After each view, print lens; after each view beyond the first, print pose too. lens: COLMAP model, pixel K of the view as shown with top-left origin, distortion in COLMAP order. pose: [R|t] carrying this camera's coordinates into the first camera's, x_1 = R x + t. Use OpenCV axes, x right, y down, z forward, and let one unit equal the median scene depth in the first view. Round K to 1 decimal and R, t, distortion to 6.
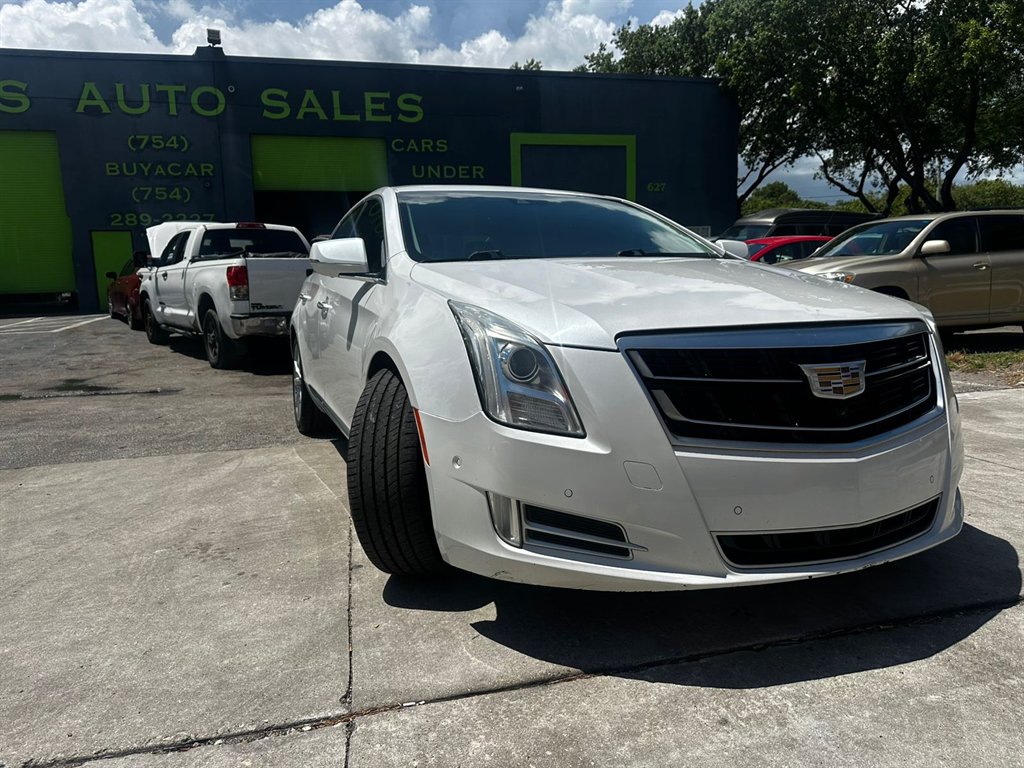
lens RADIAL K [[720.4, 0, 523.3], [0, 720.4, 381.2], [0, 0, 1]] dist [0.018088, -0.019754]
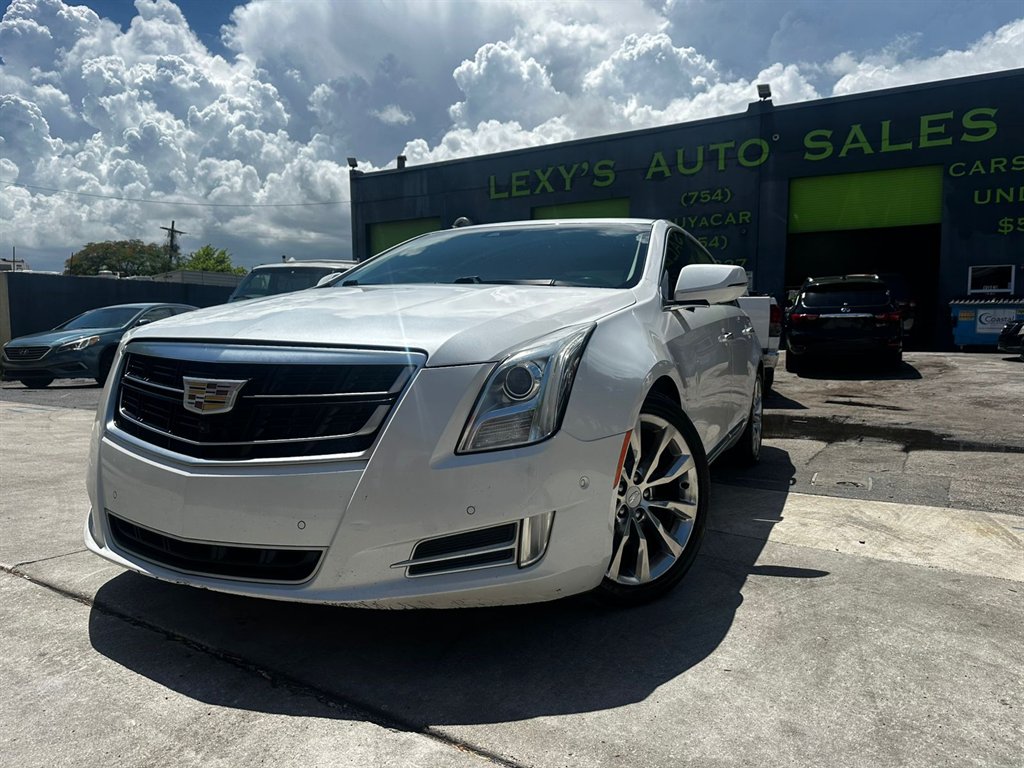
lens RADIAL K [[720.4, 0, 513.8], [0, 720.4, 386.5], [0, 0, 1]] dist [0.018088, -0.019754]
pose [[0.699809, 0.079913, -0.709846, 0.094944], [-0.118119, 0.992989, -0.004660, -0.002683], [0.704497, 0.087107, 0.704341, 0.041363]]
